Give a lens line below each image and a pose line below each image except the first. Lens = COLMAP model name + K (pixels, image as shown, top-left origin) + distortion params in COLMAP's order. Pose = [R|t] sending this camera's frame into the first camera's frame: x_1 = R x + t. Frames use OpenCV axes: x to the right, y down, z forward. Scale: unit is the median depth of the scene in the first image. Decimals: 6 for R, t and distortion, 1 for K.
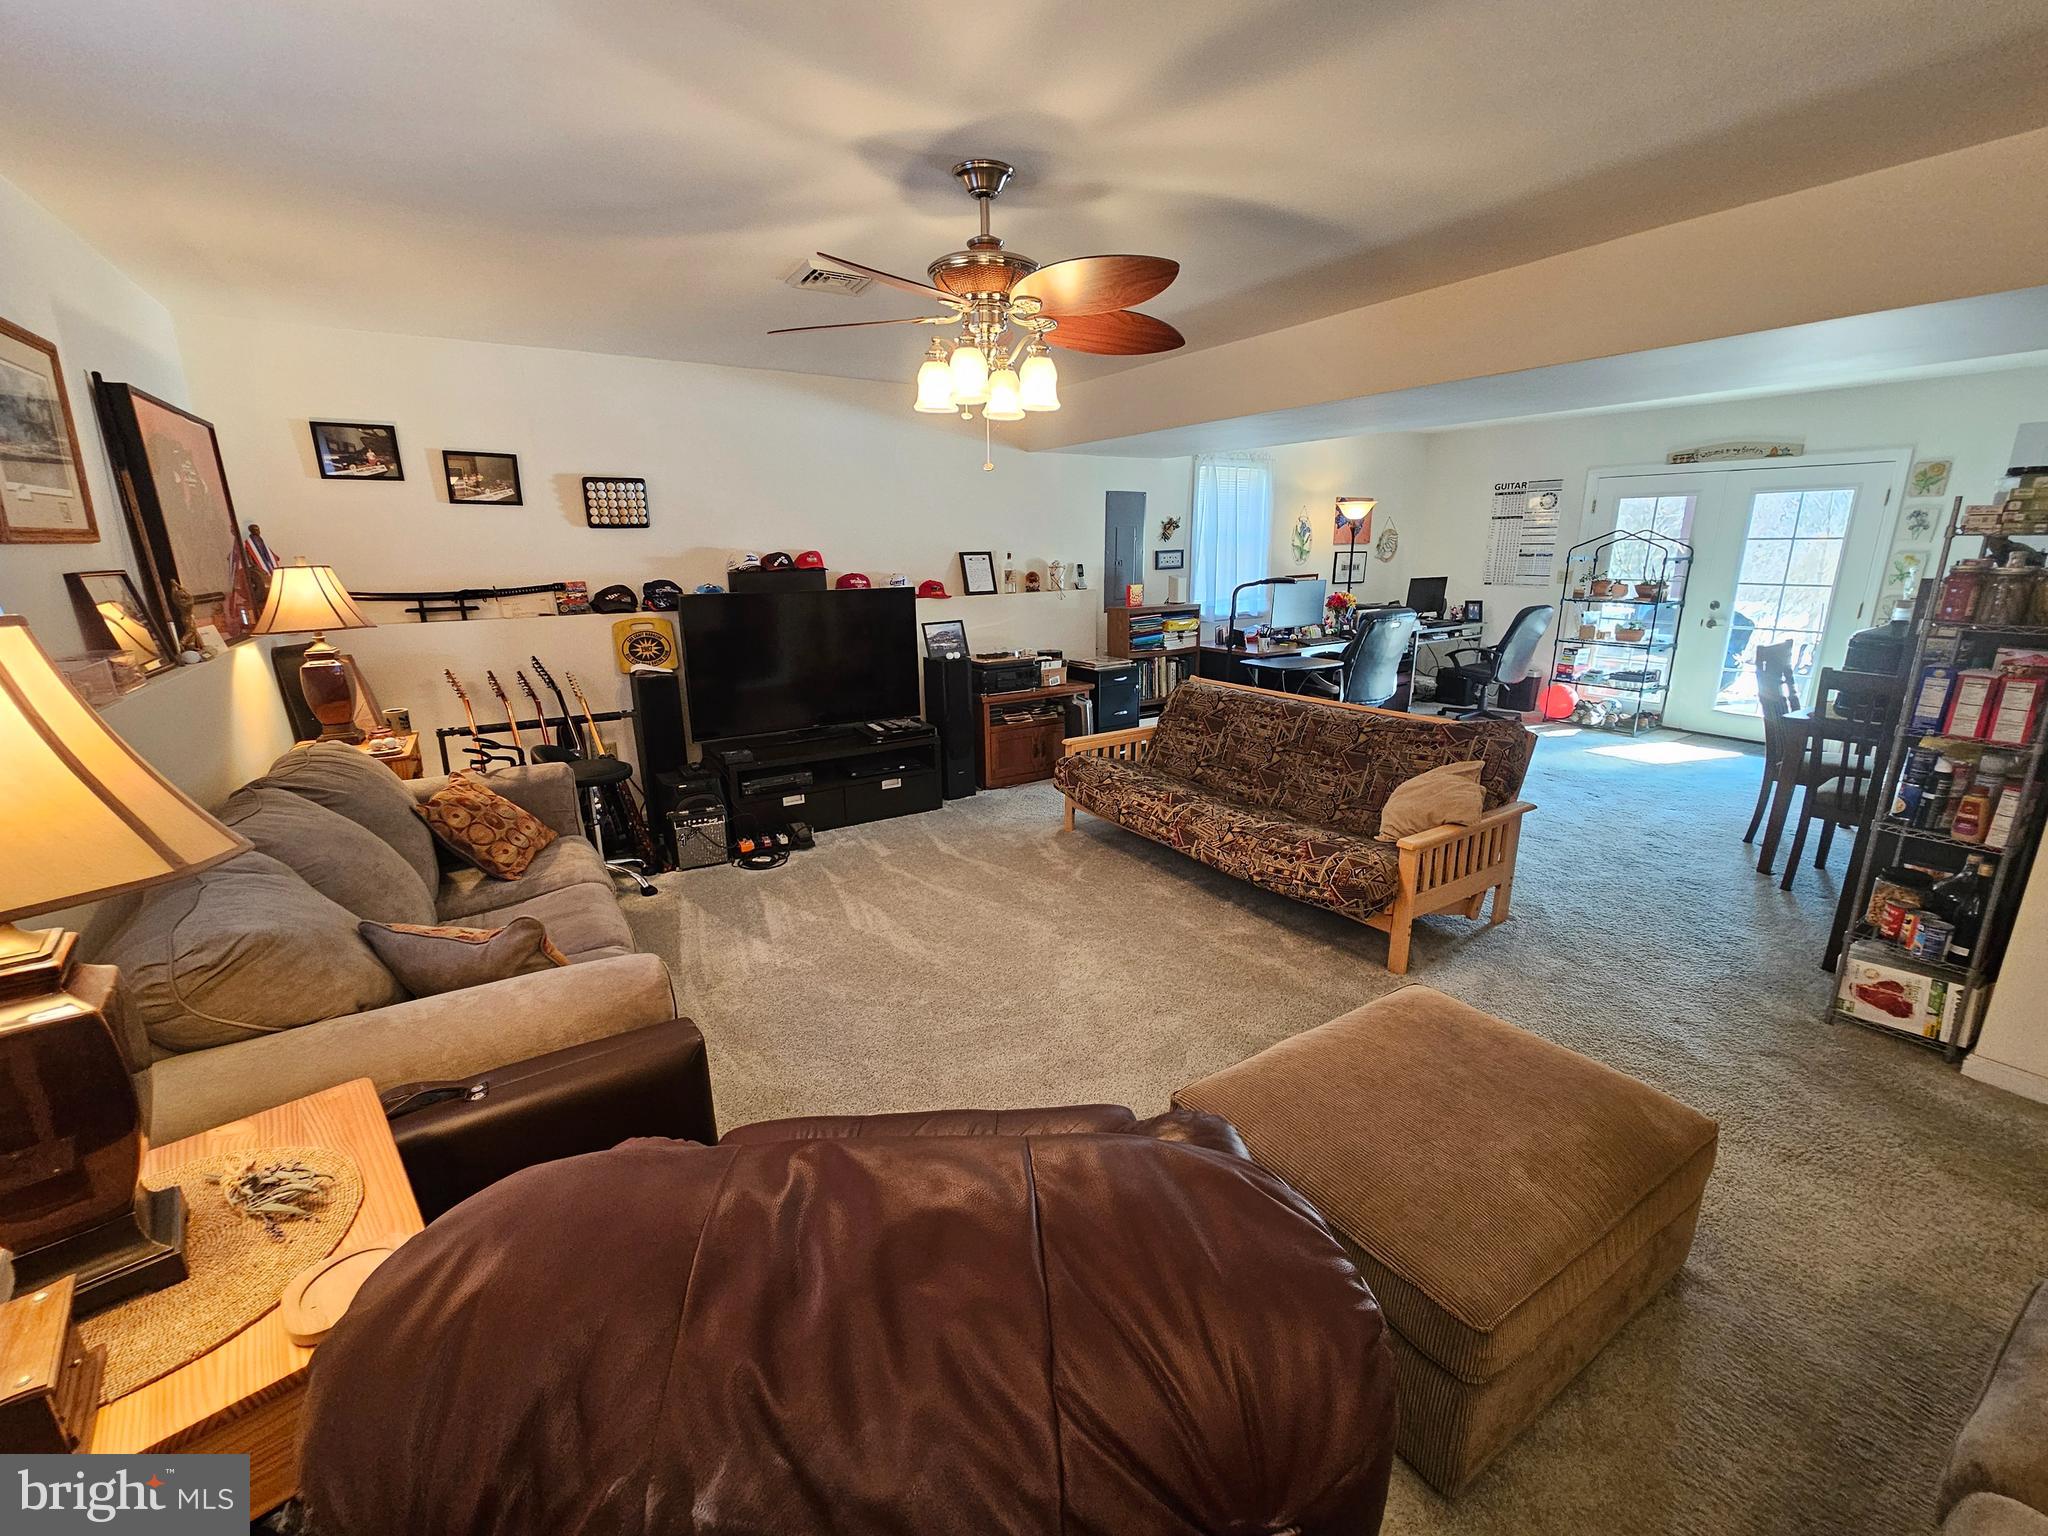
lens RADIAL K [[842.4, 0, 1027.2], [0, 842.4, 760.7], [0, 0, 1]] dist [-0.001563, 0.000425]
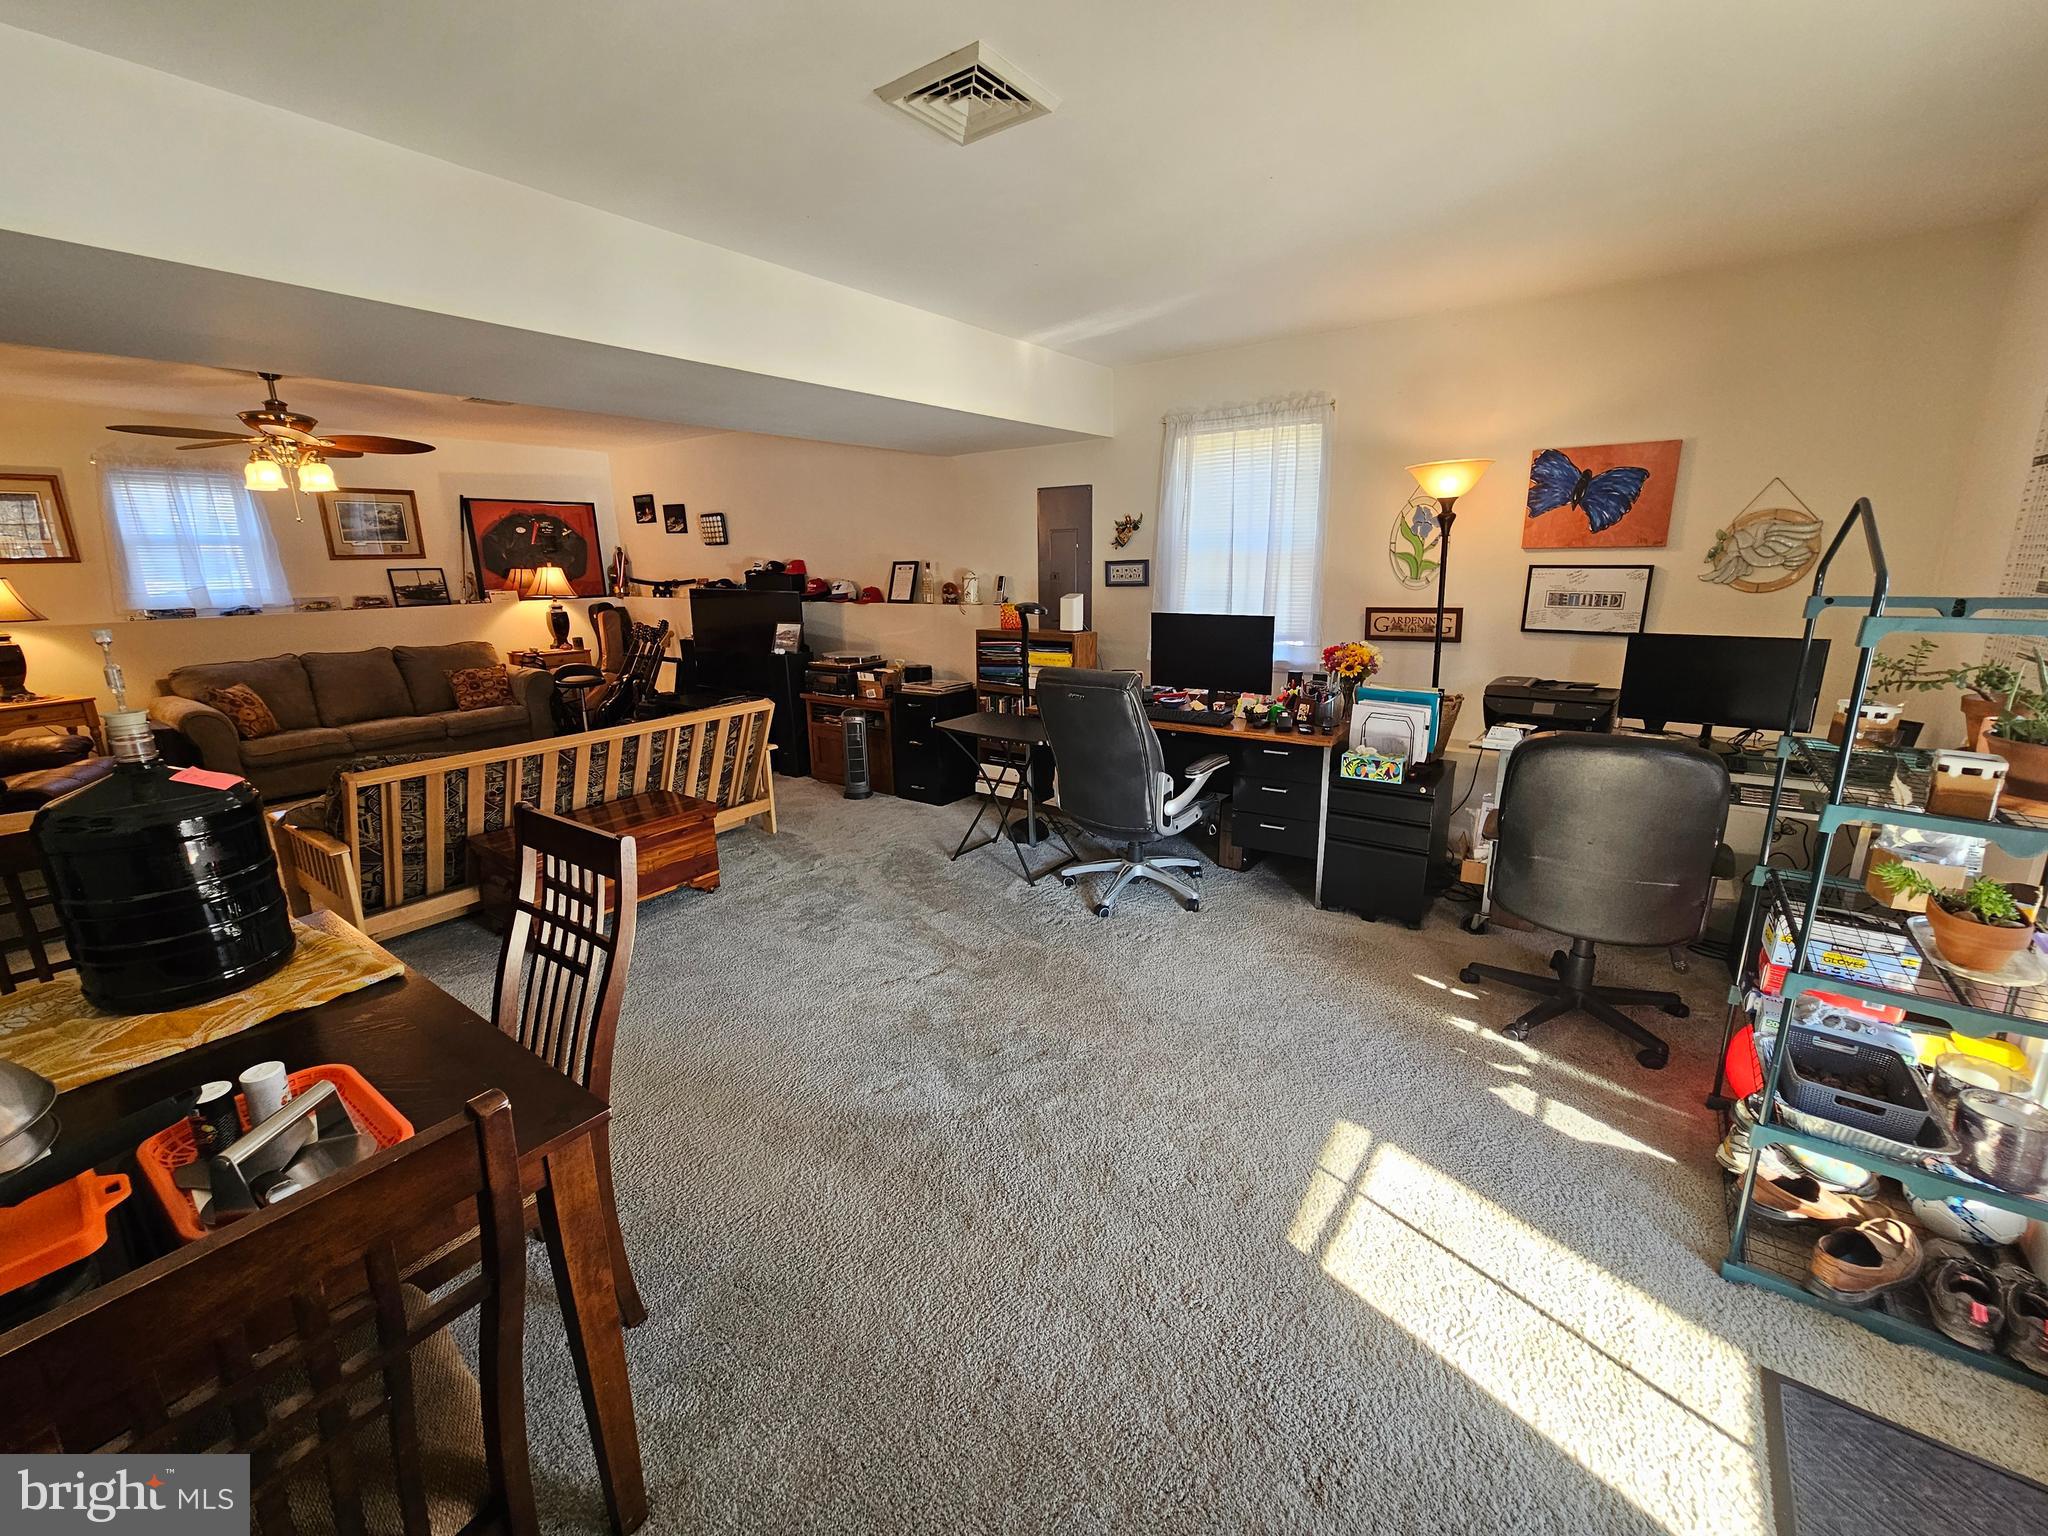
lens RADIAL K [[842.4, 0, 1034.5], [0, 842.4, 760.1], [0, 0, 1]] dist [-0.001563, 0.000425]
pose [[0.354720, 0.224301, -0.907669, 0.935604], [-0.222151, 0.963216, 0.151210, -0.195032], [0.908197, 0.148002, 0.391501, 0.739316]]
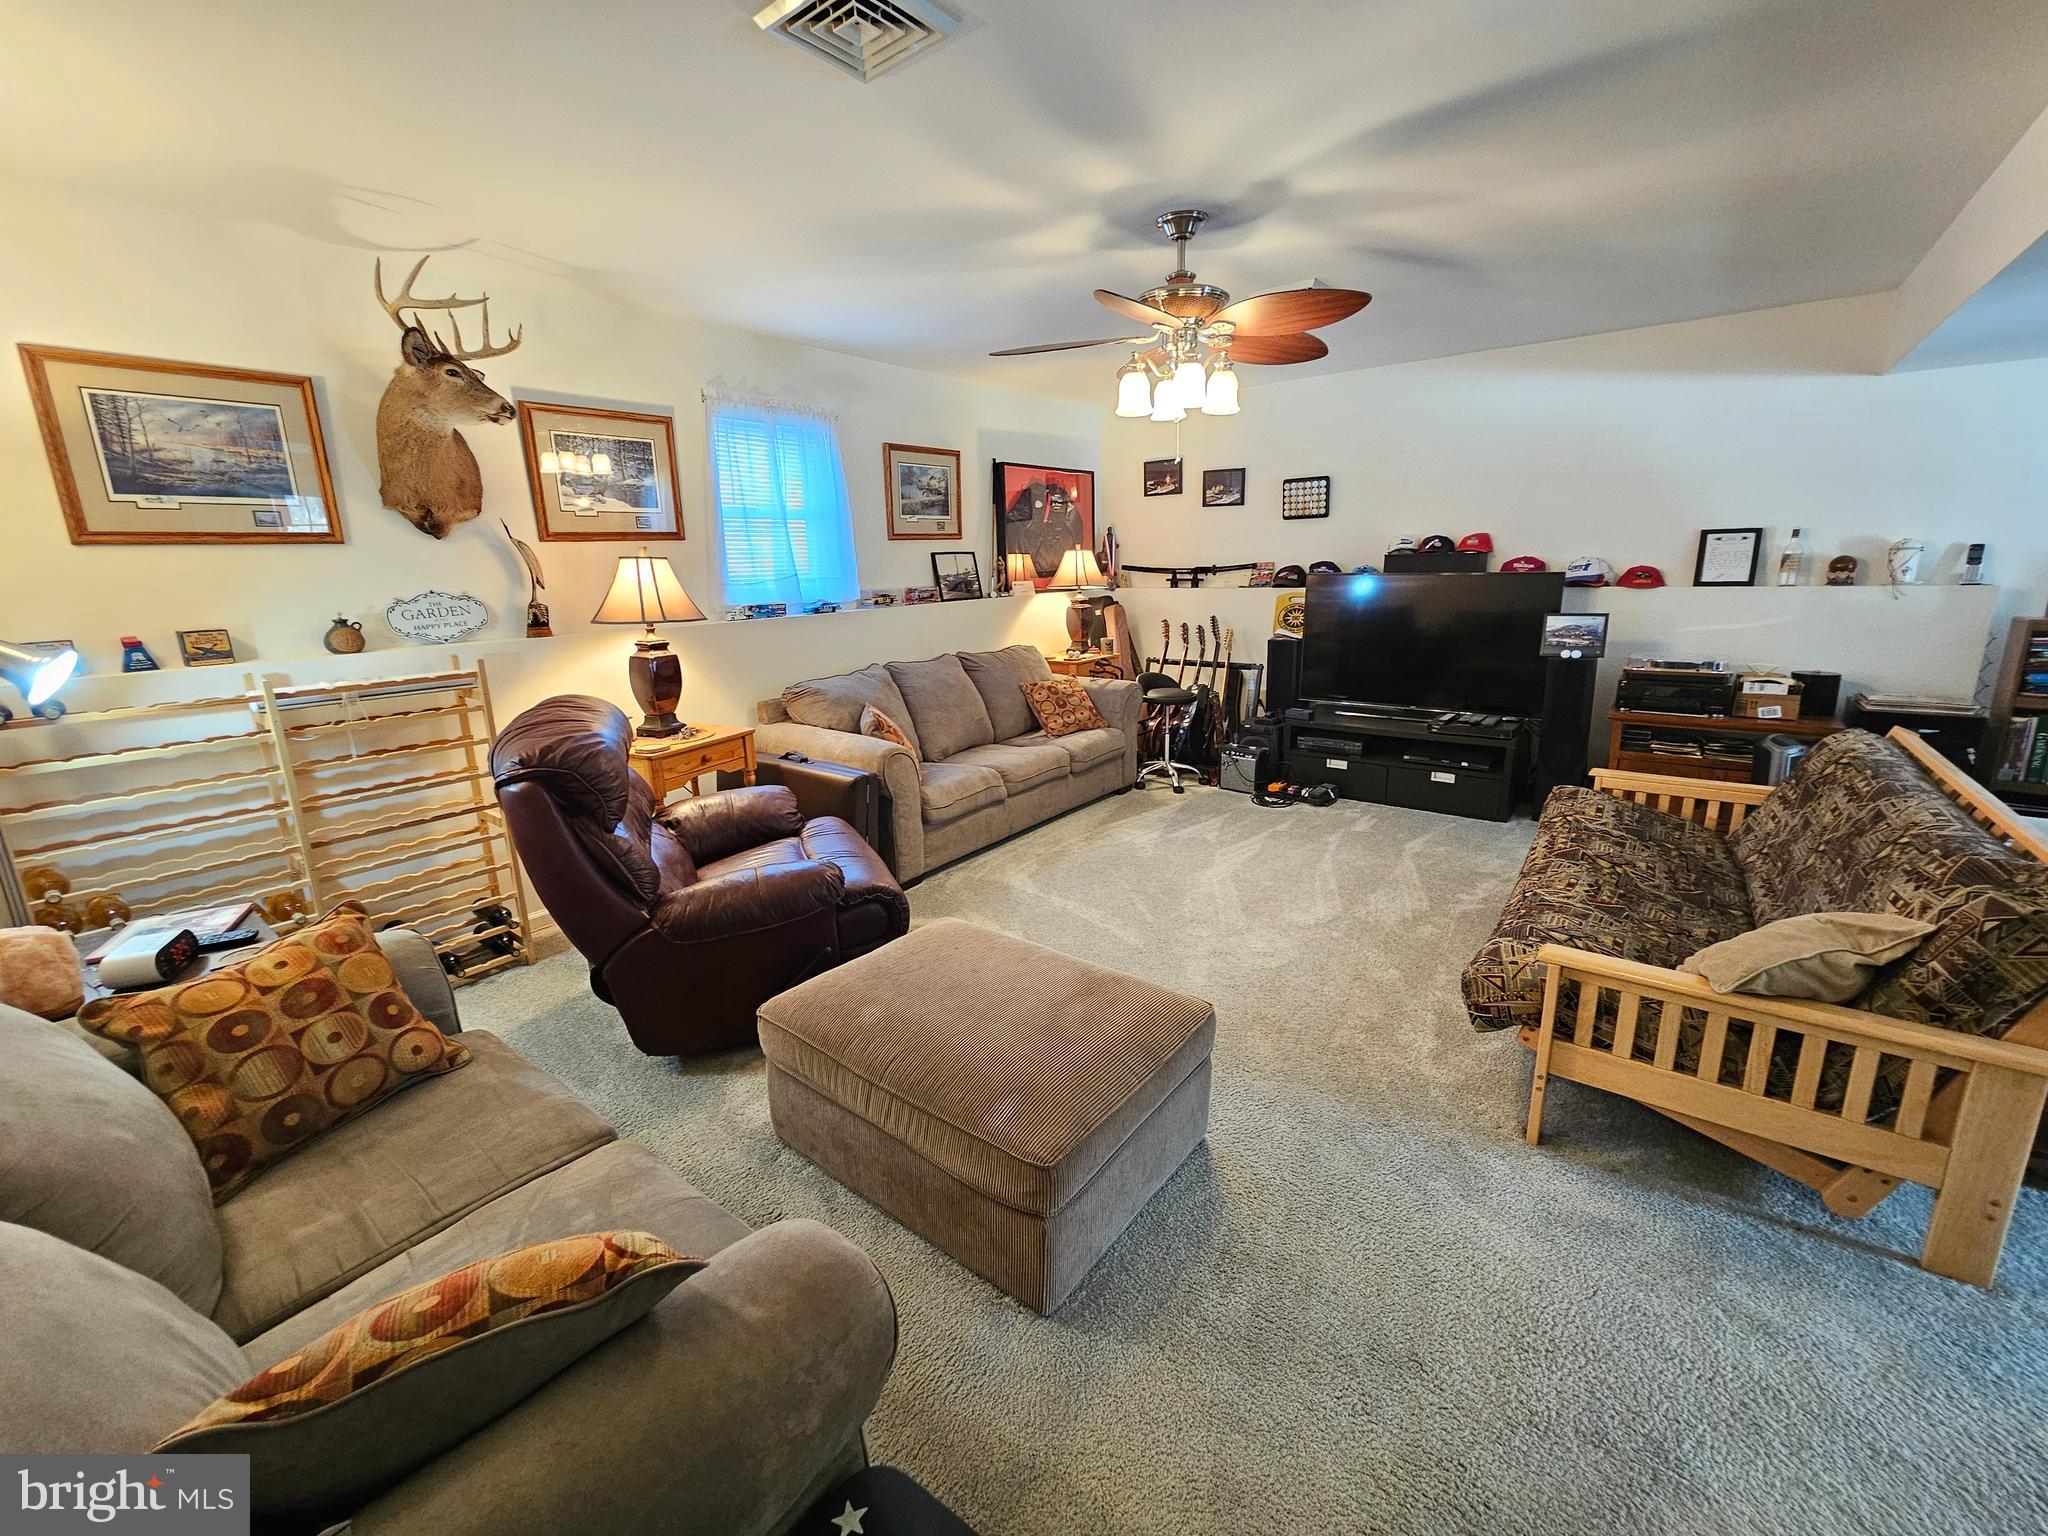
lens RADIAL K [[842.4, 0, 1029.2], [0, 842.4, 764.7], [0, 0, 1]] dist [-0.001563, 0.000425]
pose [[0.335704, 0.225240, -0.914642, 0.438297], [-0.211880, 0.964164, 0.159668, -0.031435], [0.917829, 0.140193, 0.371398, 0.169605]]
